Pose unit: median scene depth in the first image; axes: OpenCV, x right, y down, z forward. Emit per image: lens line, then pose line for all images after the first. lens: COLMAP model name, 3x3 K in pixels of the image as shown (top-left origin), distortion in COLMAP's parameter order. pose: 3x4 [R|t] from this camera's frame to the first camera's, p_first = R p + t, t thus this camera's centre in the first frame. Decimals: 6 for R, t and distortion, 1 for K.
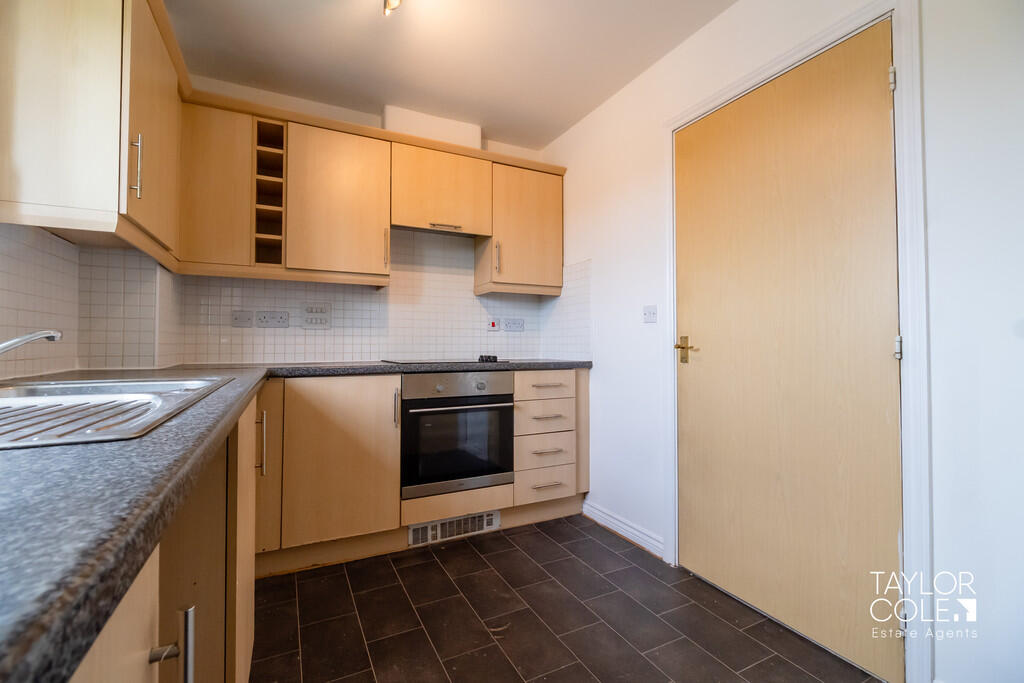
lens RADIAL K [[449.0, 0, 509.5], [0, 449.0, 338.0], [0, 0, 1]] dist [0.000999, -0.000971]
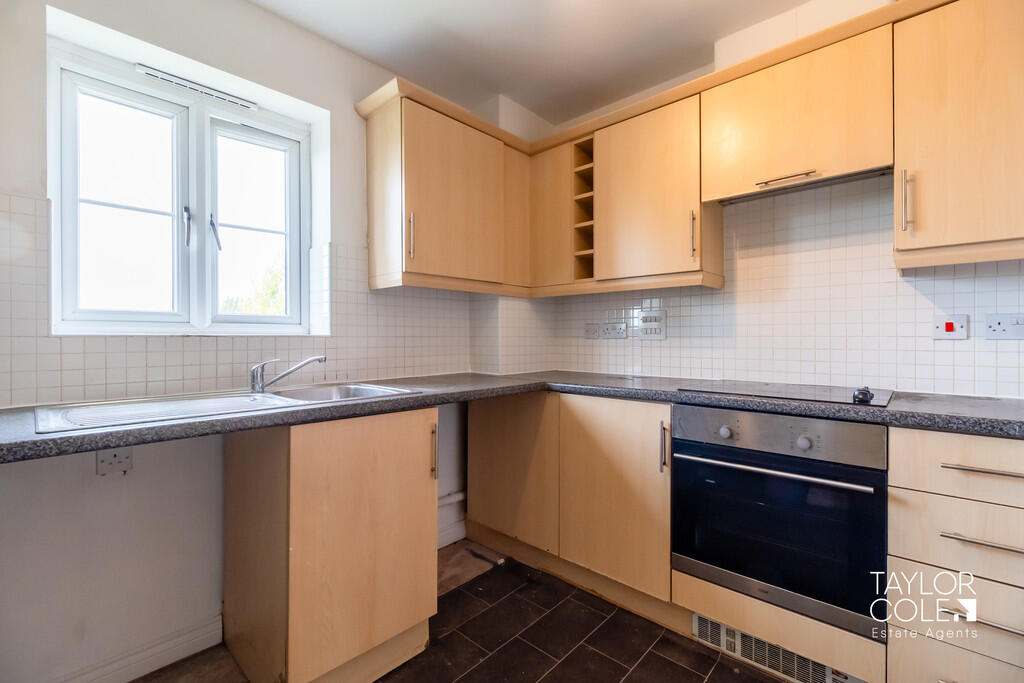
lens RADIAL K [[449.0, 0, 509.9], [0, 449.0, 341.1], [0, 0, 1]] dist [0.000999, -0.000971]
pose [[0.352164, 0.006418, -0.935916, 0.334536], [0.014164, 0.999825, 0.012186, -0.034186], [0.935831, -0.017548, 0.352012, 0.428932]]
